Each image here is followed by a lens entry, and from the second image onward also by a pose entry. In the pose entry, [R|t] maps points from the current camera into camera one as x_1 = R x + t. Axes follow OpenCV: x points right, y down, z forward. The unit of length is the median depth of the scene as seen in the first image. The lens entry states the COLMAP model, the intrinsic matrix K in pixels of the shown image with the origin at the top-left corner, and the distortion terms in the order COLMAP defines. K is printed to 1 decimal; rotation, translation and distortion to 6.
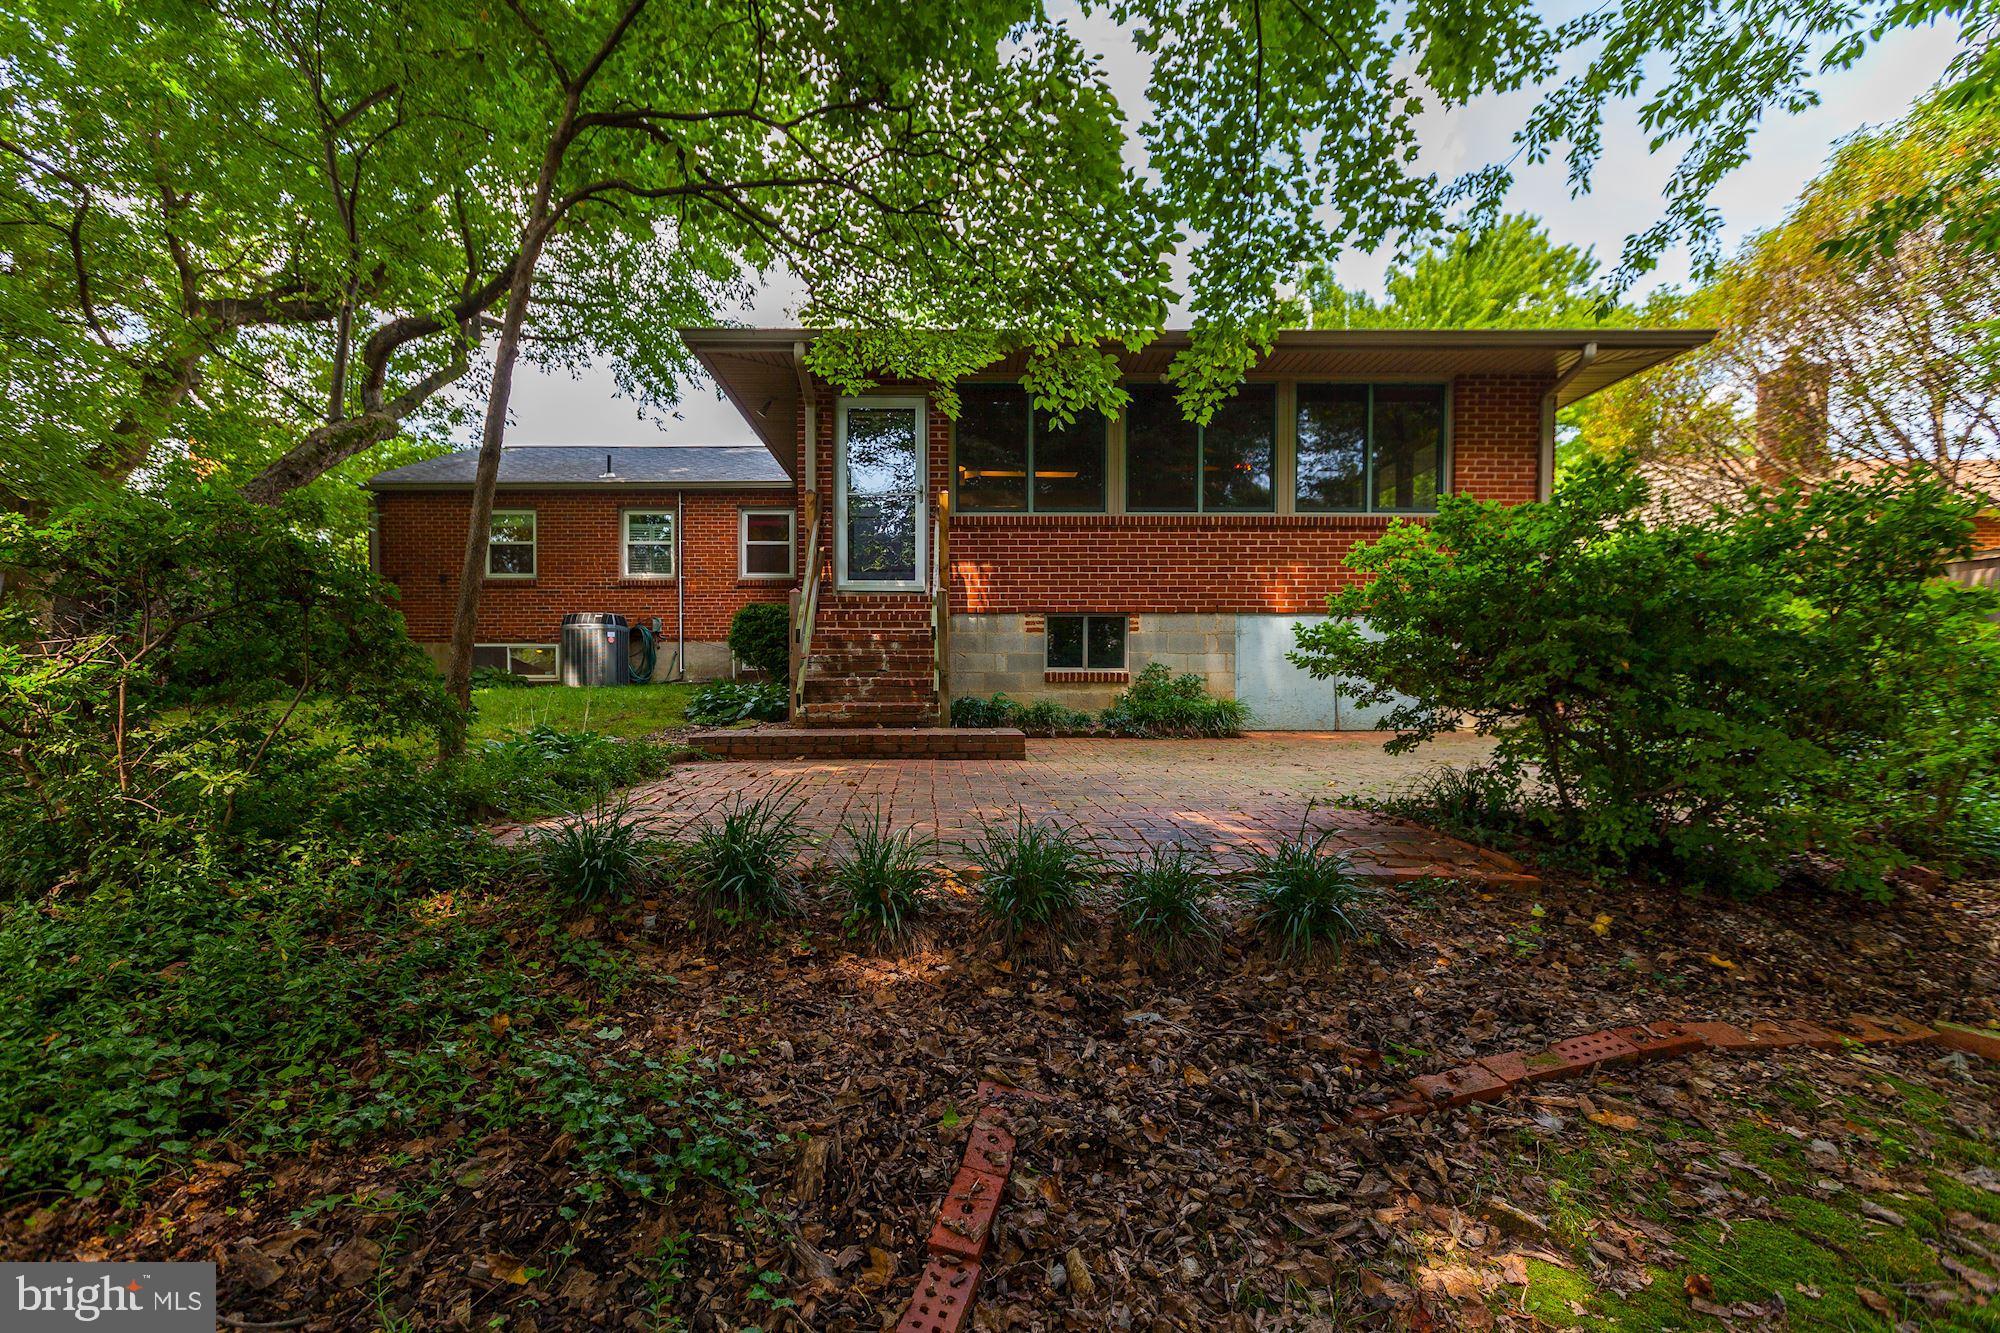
lens RADIAL K [[902.7, 0, 999.9], [0, 902.7, 672.0], [0, 0, 1]] dist [-0.026788, 0.009262]
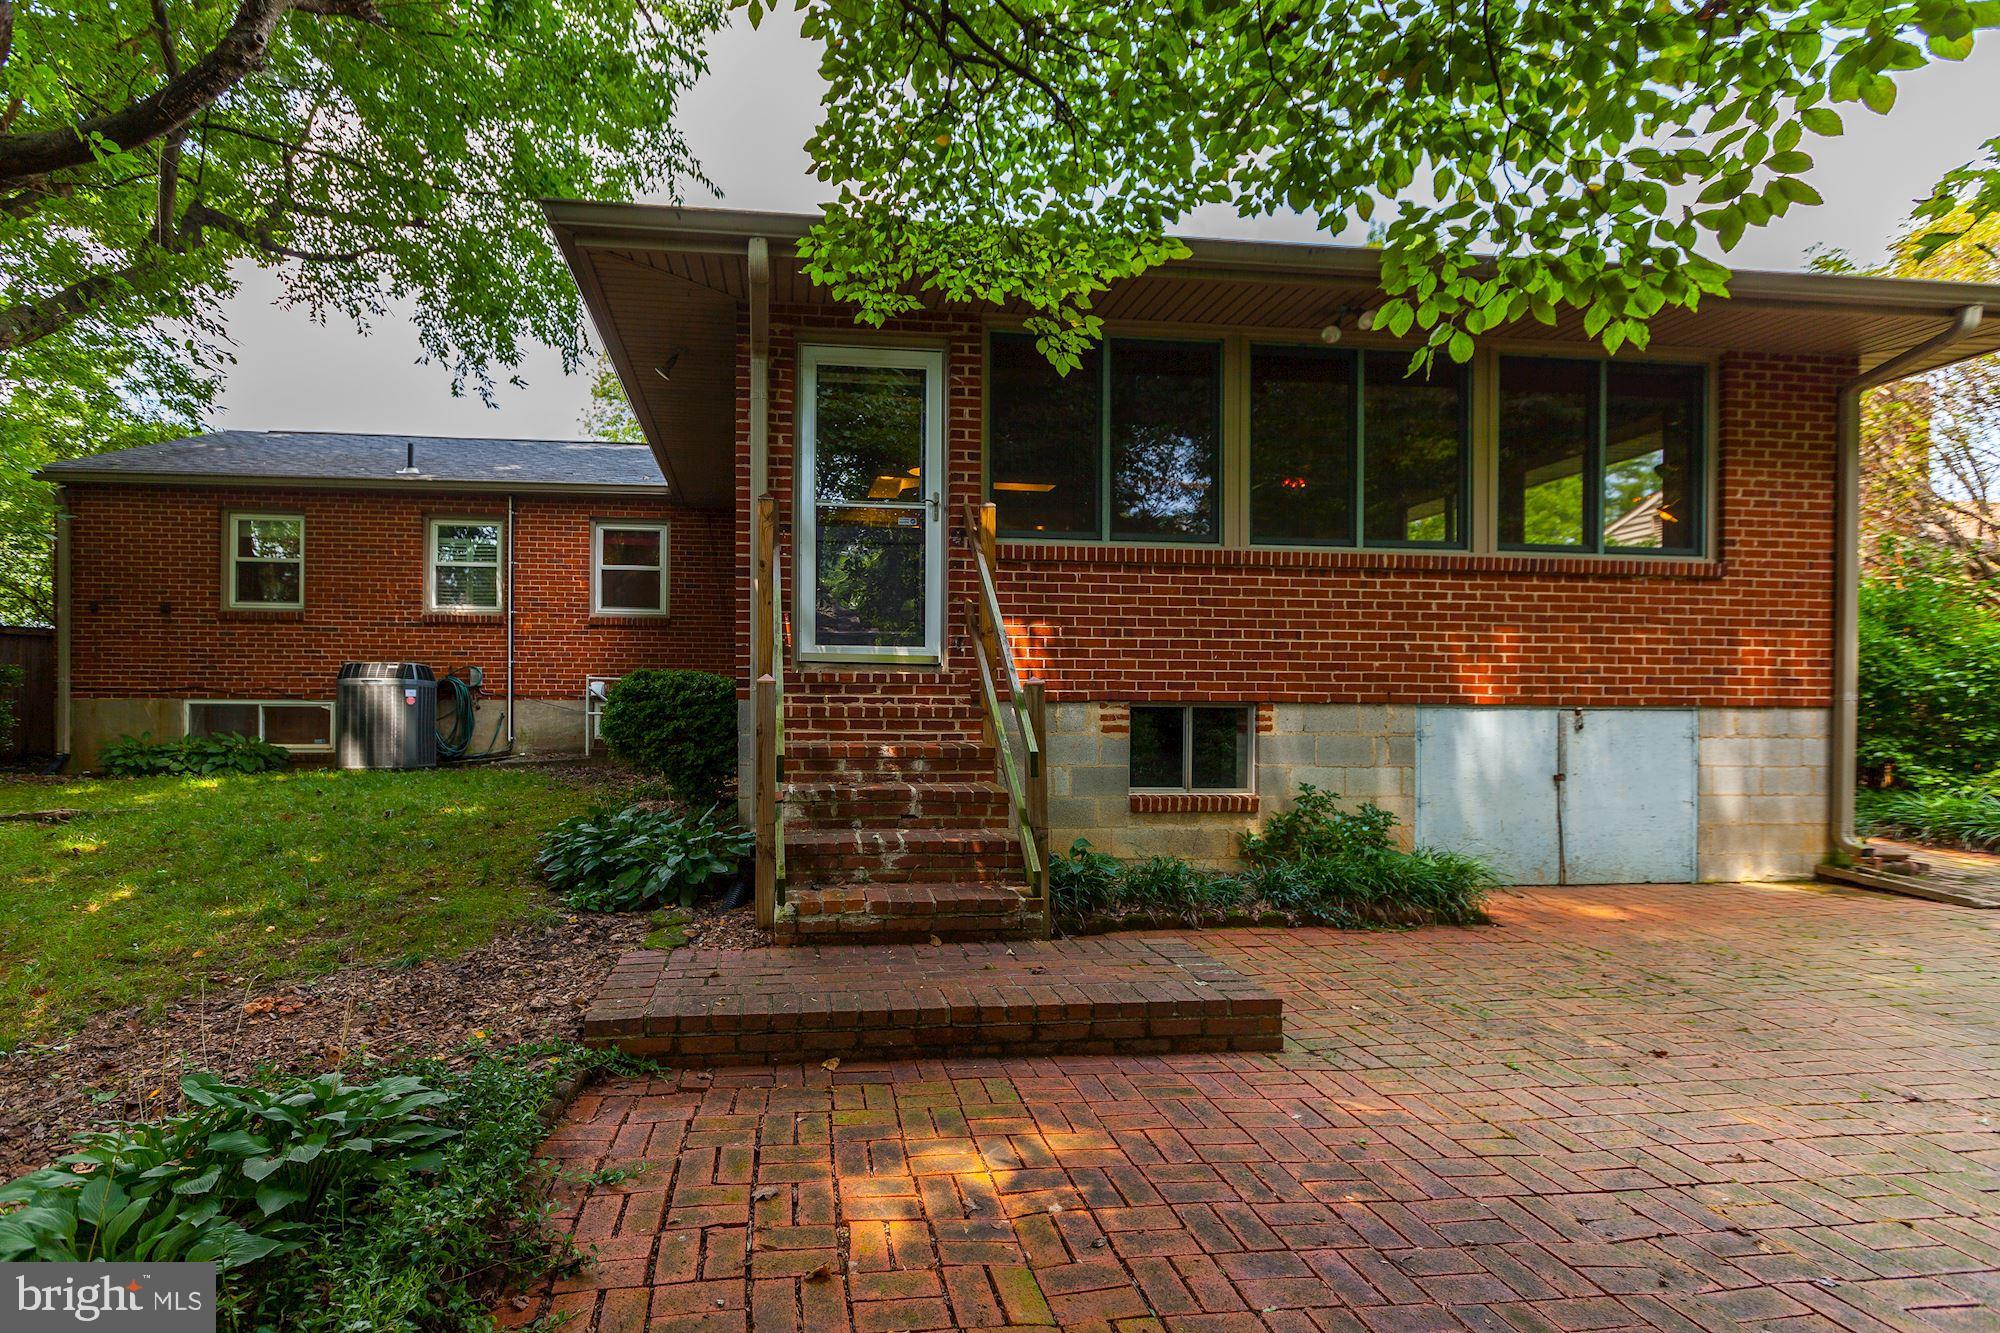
lens RADIAL K [[902.7, 0, 895.9], [0, 902.7, 689.0], [0, 0, 1]] dist [-0.026788, 0.009262]
pose [[0.996083, 0.009705, 0.087890, -0.167115], [-0.009627, 0.999953, -0.001307, -0.071313], [-0.087899, 0.000456, 0.996129, 0.384683]]
